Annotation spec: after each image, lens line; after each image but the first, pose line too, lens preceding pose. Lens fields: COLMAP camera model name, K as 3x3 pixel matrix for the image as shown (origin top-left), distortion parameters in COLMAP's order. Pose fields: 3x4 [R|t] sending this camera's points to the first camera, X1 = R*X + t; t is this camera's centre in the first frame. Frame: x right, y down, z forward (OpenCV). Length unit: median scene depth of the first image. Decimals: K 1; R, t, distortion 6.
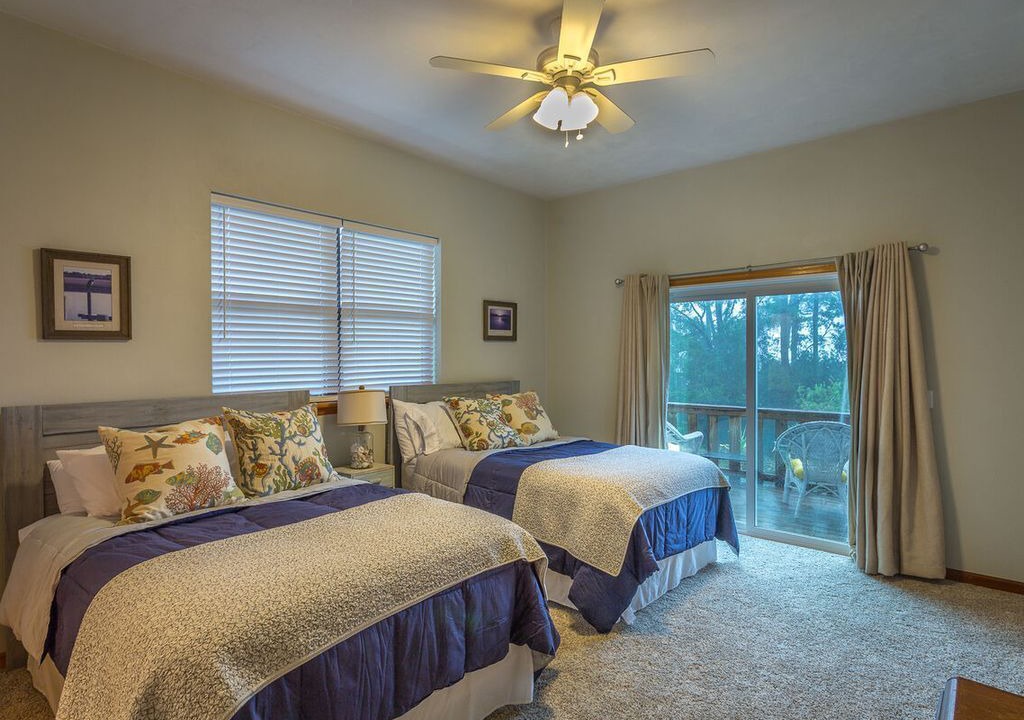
lens RADIAL K [[549.5, 0, 512.0], [0, 549.5, 360.0], [0, 0, 1]] dist [0.003496, 0.000331]
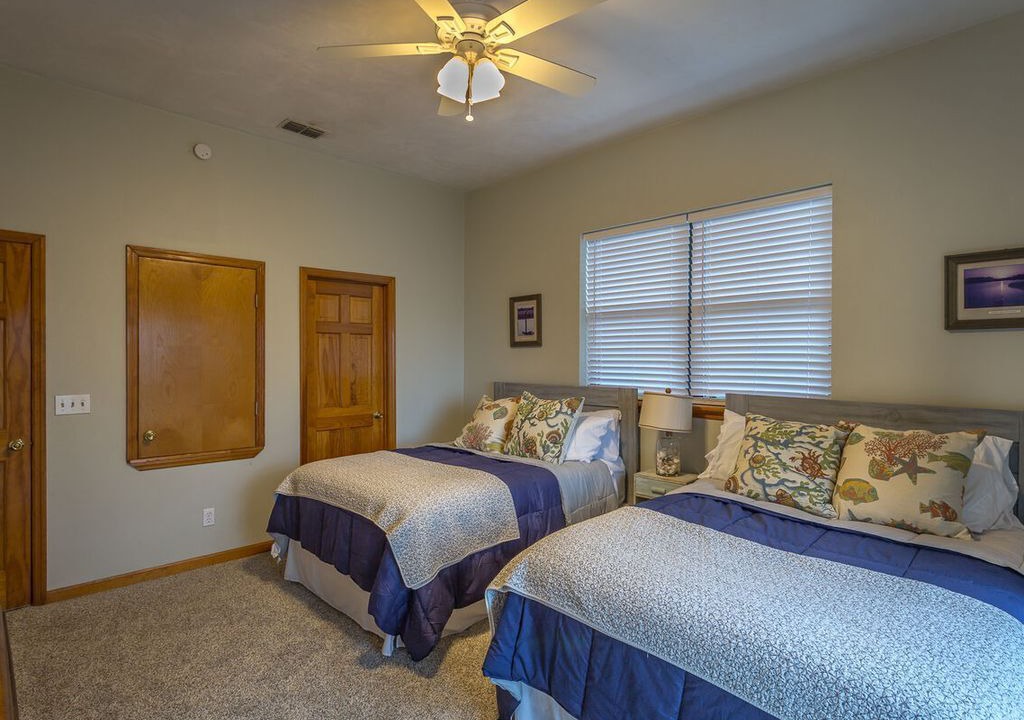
lens RADIAL K [[549.5, 0, 512.0], [0, 549.5, 360.0], [0, 0, 1]] dist [0.003496, 0.000331]
pose [[-0.072878, 0.003338, -0.997335, 0.715635], [-0.016253, 0.999858, 0.004534, -0.001963], [0.997208, 0.016540, -0.072814, 0.833410]]
